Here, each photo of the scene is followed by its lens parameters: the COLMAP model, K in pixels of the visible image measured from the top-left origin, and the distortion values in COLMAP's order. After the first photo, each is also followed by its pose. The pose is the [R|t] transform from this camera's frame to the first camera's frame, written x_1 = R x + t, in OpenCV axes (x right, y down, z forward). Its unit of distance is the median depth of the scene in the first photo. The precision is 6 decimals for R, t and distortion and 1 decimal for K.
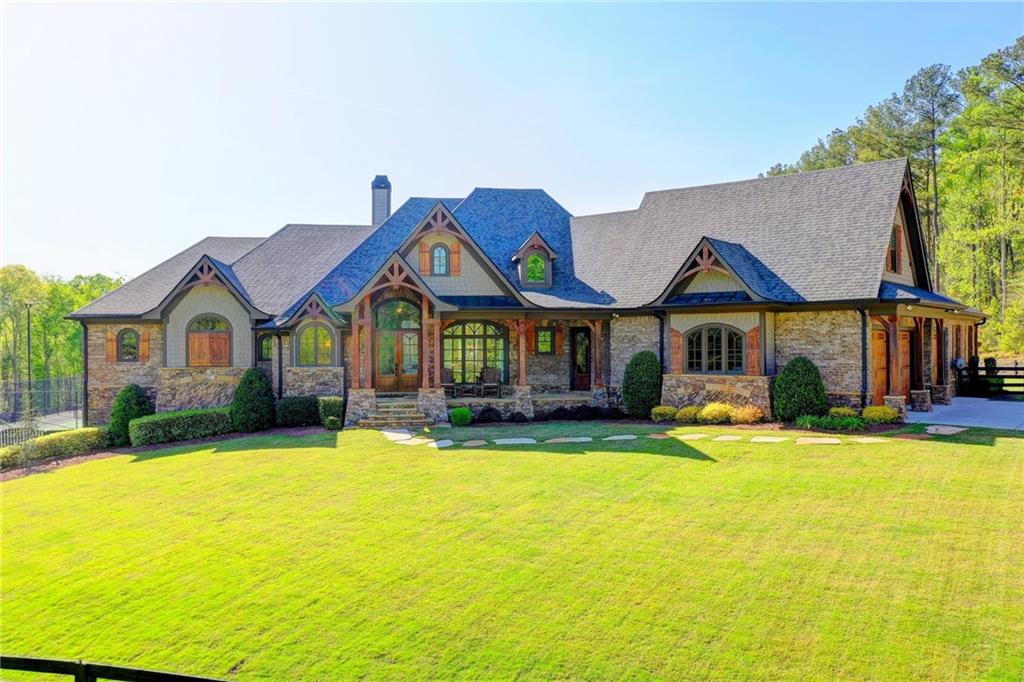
lens RADIAL K [[809.7, 0, 512.0], [0, 809.7, 341.0], [0, 0, 1]] dist [0.013846, 0.001271]
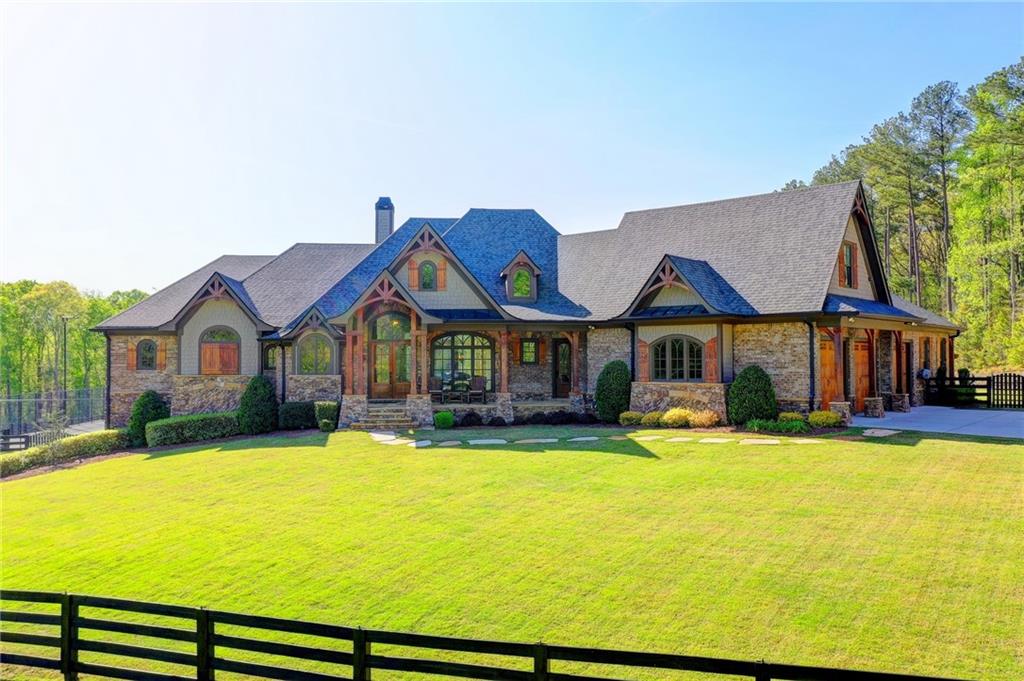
lens RADIAL K [[809.7, 0, 512.0], [0, 809.7, 340.5], [0, 0, 1]] dist [0.013846, 0.001271]
pose [[0.999175, 0.000950, -0.040594, 0.069114], [-0.001719, 0.999820, -0.018915, 0.006430], [0.040569, 0.018969, 0.998997, -0.079822]]
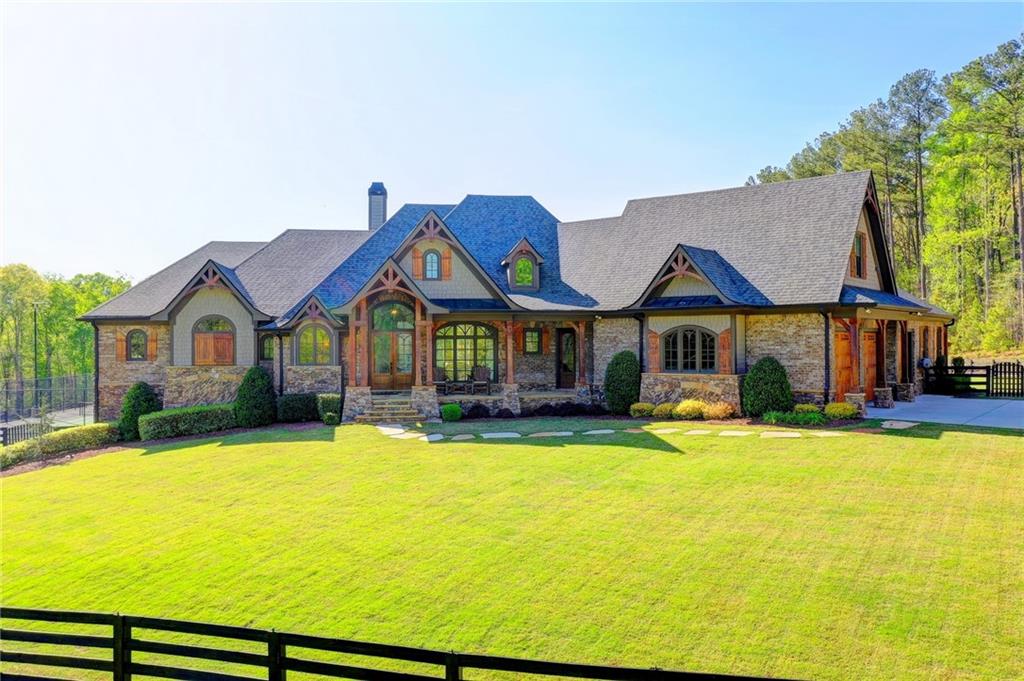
lens RADIAL K [[809.7, 0, 512.0], [0, 809.7, 340.5], [0, 0, 1]] dist [0.013846, 0.001271]
pose [[0.999999, 0.000546, 0.001317, 0.014417], [-0.000548, 0.999999, 0.001383, -0.002841], [-0.001317, -0.001384, 0.999998, -0.060672]]
